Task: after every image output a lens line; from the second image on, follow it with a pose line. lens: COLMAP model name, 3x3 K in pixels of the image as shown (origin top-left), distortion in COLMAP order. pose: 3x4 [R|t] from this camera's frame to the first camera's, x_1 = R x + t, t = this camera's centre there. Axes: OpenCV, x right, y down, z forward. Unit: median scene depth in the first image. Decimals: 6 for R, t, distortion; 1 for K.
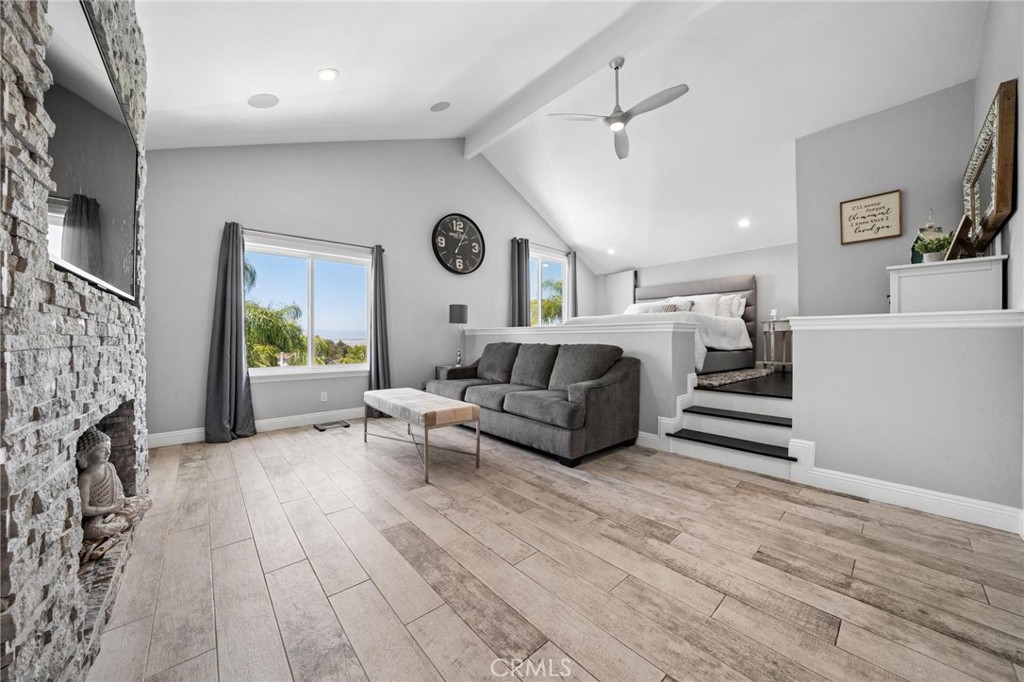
lens RADIAL K [[355.8, 0, 506.2], [0, 355.8, 342.5], [0, 0, 1]] dist [-0.001483, -0.000026]
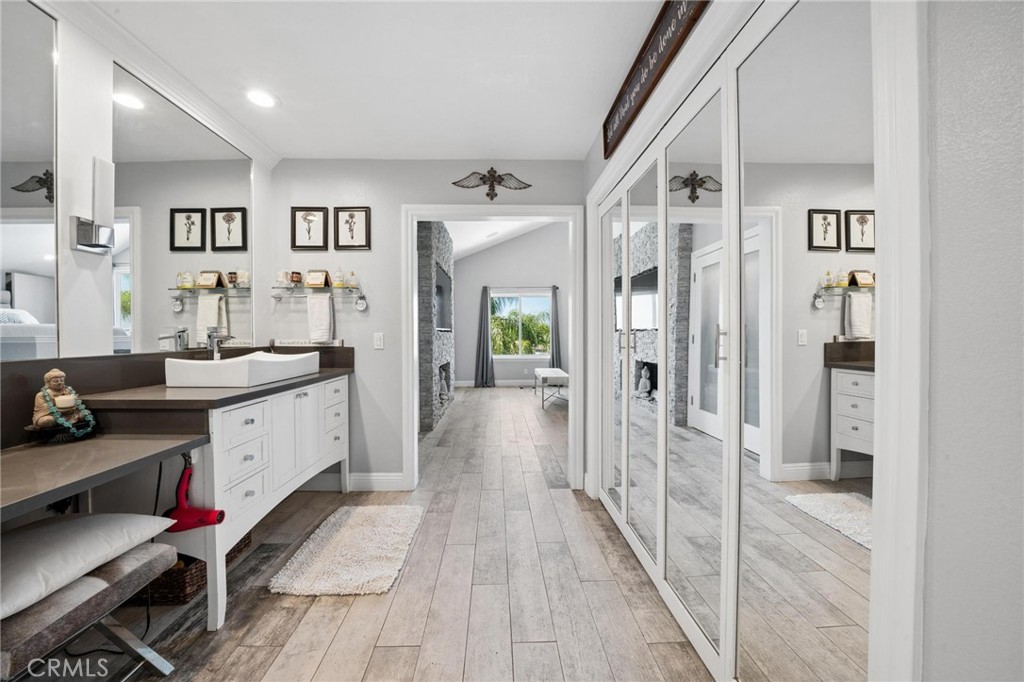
lens RADIAL K [[355.8, 0, 510.1], [0, 355.8, 337.0], [0, 0, 1]] dist [-0.001483, -0.000026]
pose [[0.781699, 0.007459, -0.623611, 0.638465], [-0.005509, 0.999972, 0.005056, -0.038474], [0.623632, -0.000517, 0.781718, -0.543361]]
